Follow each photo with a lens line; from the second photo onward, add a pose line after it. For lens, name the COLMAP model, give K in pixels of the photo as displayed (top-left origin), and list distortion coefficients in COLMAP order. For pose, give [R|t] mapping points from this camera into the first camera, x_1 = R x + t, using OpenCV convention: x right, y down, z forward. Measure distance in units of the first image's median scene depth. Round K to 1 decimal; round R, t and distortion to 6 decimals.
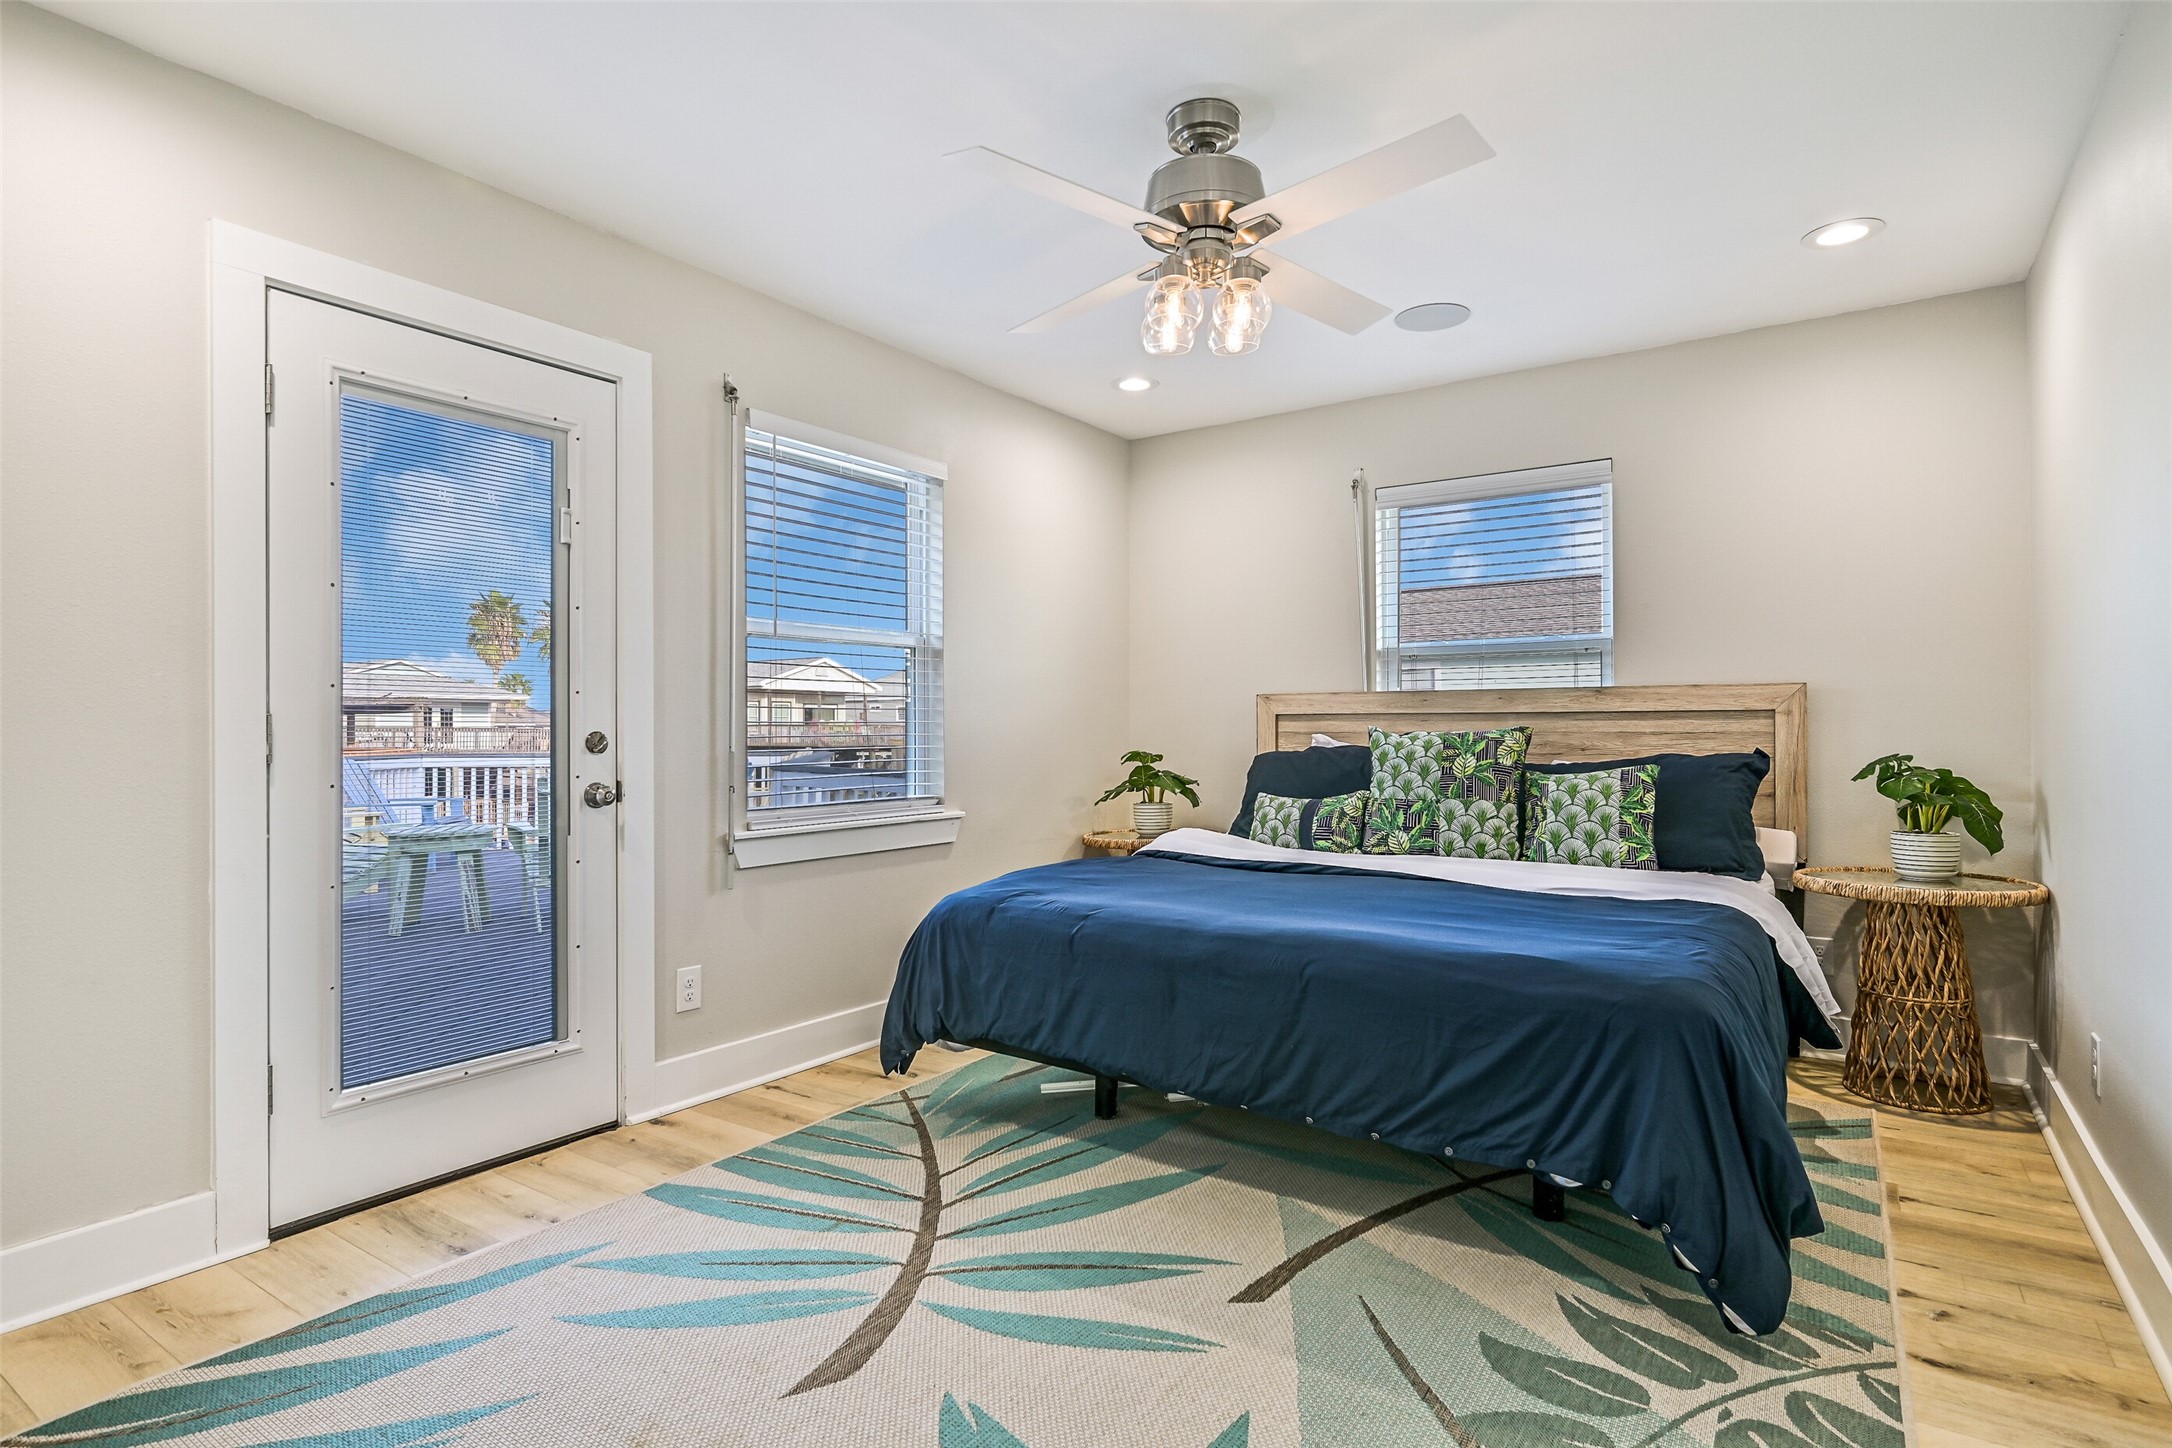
lens RADIAL K [[1094.0, 0, 1082.2], [0, 1094.0, 722.4], [0, 0, 1]] dist [-0.003657, 0.000019]
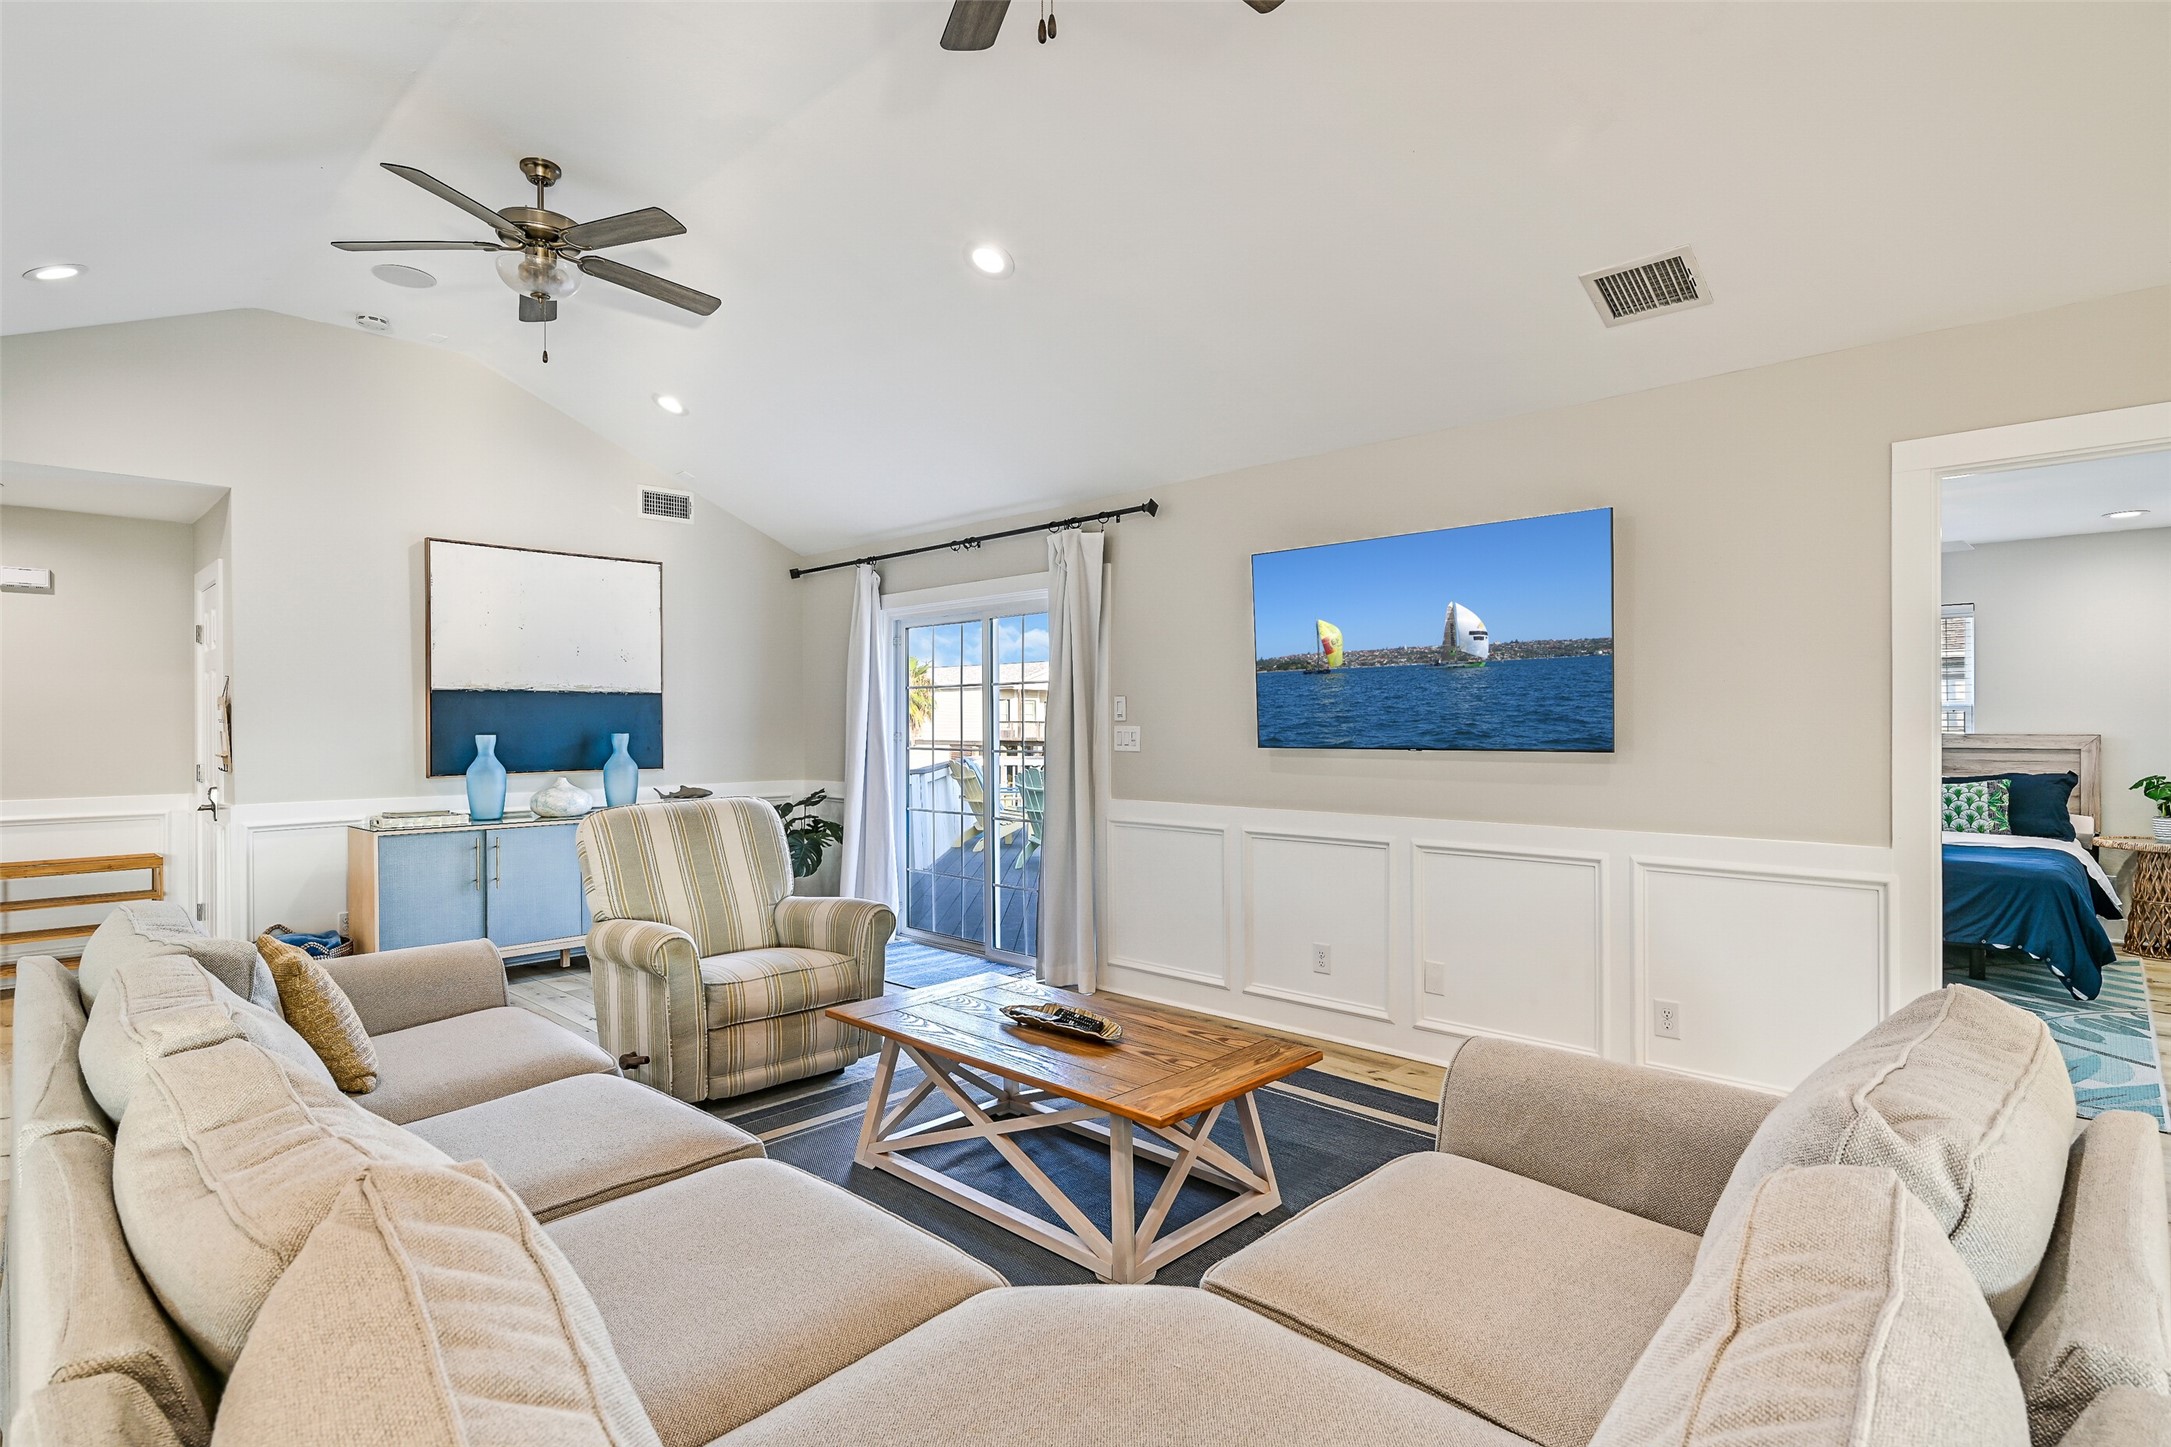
lens RADIAL K [[1056.0, 0, 1089.9], [0, 1056.0, 721.3], [0, 0, 1]] dist [-0.004978, -0.001010]
pose [[0.986297, 0.001805, -0.164969, -0.736810], [-0.001112, 0.999990, 0.004294, -0.067279], [0.164975, -0.004051, 0.986289, -1.041685]]
